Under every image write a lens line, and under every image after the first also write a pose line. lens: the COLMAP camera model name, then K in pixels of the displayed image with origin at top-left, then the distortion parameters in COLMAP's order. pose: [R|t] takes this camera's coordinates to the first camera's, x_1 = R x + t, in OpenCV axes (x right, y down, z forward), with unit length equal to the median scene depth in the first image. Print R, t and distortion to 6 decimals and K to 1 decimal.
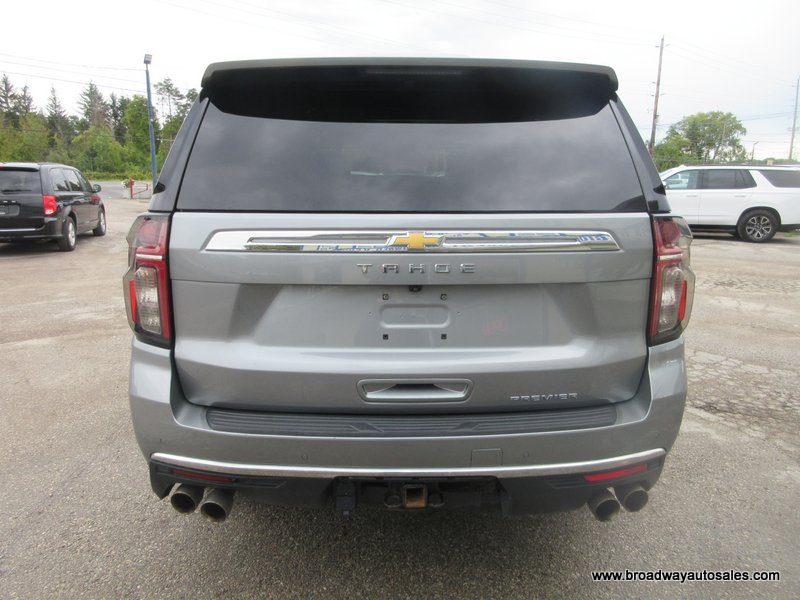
lens RADIAL K [[603.5, 0, 399.0], [0, 603.5, 297.2], [0, 0, 1]] dist [0.009222, -0.002610]
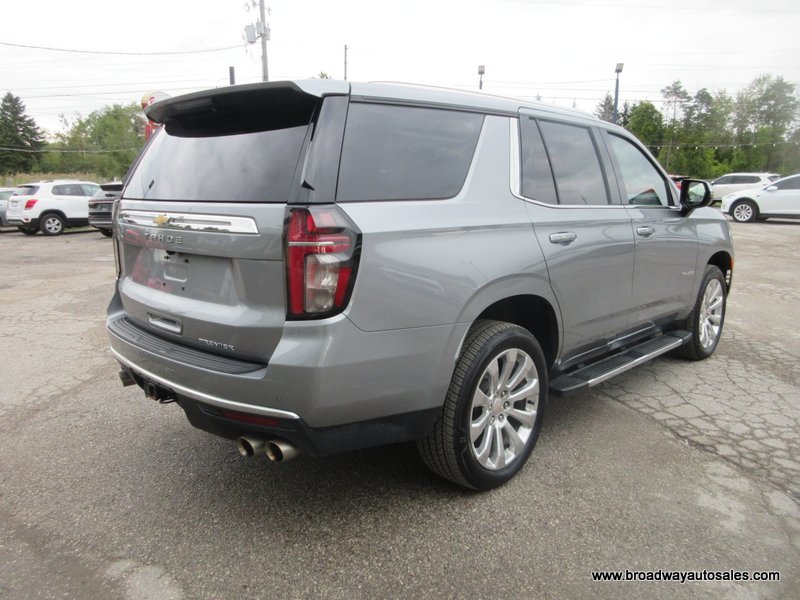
lens RADIAL K [[603.5, 0, 399.0], [0, 603.5, 297.2], [0, 0, 1]] dist [0.009222, -0.002610]
pose [[0.710574, 0.121892, -0.692984, 1.412036], [-0.127563, 0.990877, 0.043489, -0.041133], [0.691963, 0.057497, 0.719640, 0.332325]]
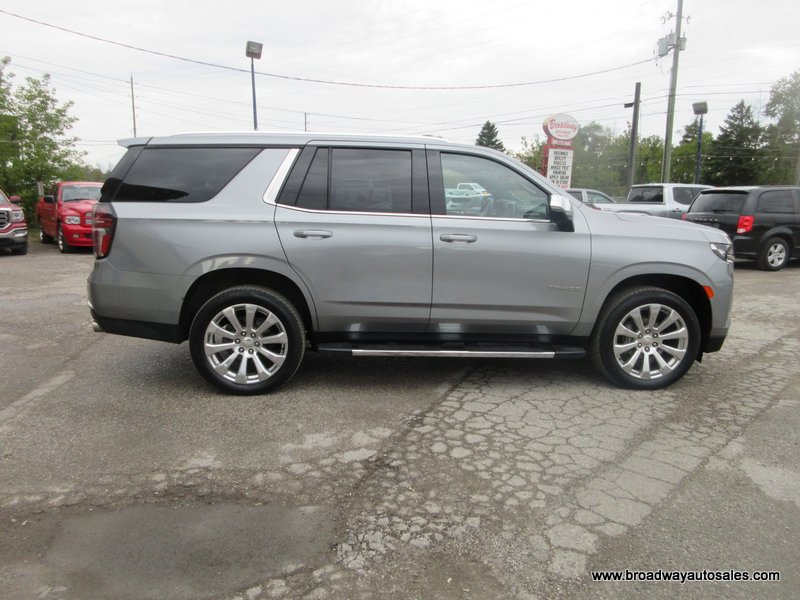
lens RADIAL K [[603.5, 0, 399.0], [0, 603.5, 297.2], [0, 0, 1]] dist [0.009222, -0.002610]
pose [[0.081454, 0.158027, -0.984069, 2.954010], [-0.202293, 0.969421, 0.138930, -0.358954], [0.975932, 0.187753, 0.110931, 2.035813]]
